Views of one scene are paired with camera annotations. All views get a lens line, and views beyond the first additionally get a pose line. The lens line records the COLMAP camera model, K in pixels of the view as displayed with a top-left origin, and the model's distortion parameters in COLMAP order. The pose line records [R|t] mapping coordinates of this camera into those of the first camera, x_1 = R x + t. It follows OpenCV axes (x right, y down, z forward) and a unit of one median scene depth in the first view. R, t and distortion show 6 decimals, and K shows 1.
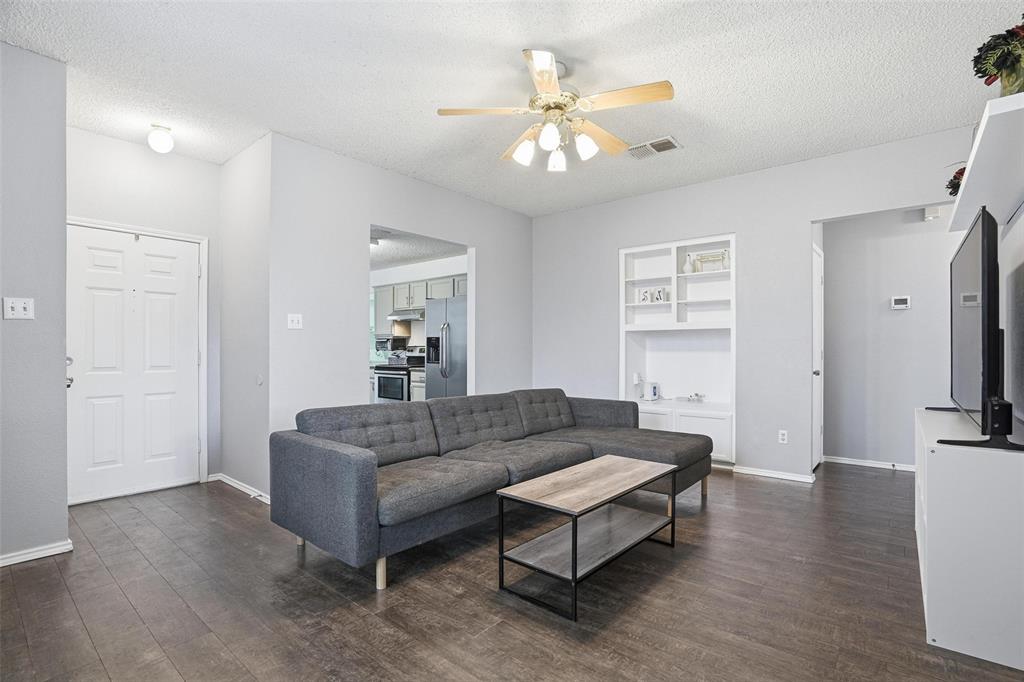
lens RADIAL K [[483.3, 0, 513.4], [0, 483.3, 341.8], [0, 0, 1]] dist [-0.051544, 0.018443]
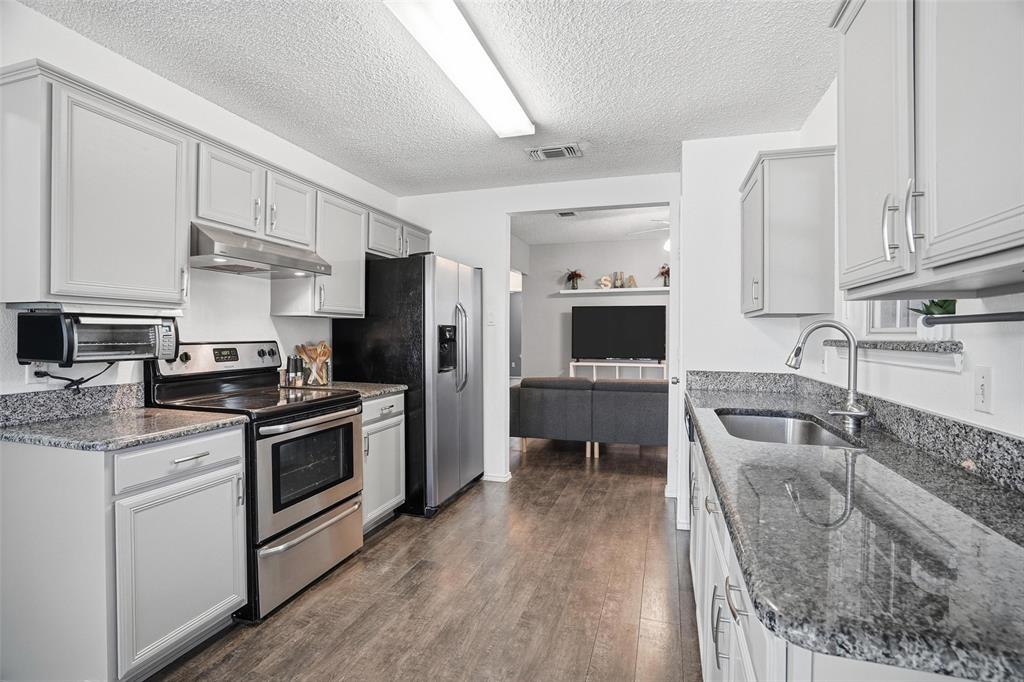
lens RADIAL K [[483.3, 0, 514.1], [0, 483.3, 338.4], [0, 0, 1]] dist [-0.051544, 0.018443]
pose [[-0.381504, -0.004515, 0.924356, -0.740410], [-0.012626, 0.999920, -0.000327, 0.004550], [-0.924281, -0.011795, -0.381530, 1.173438]]
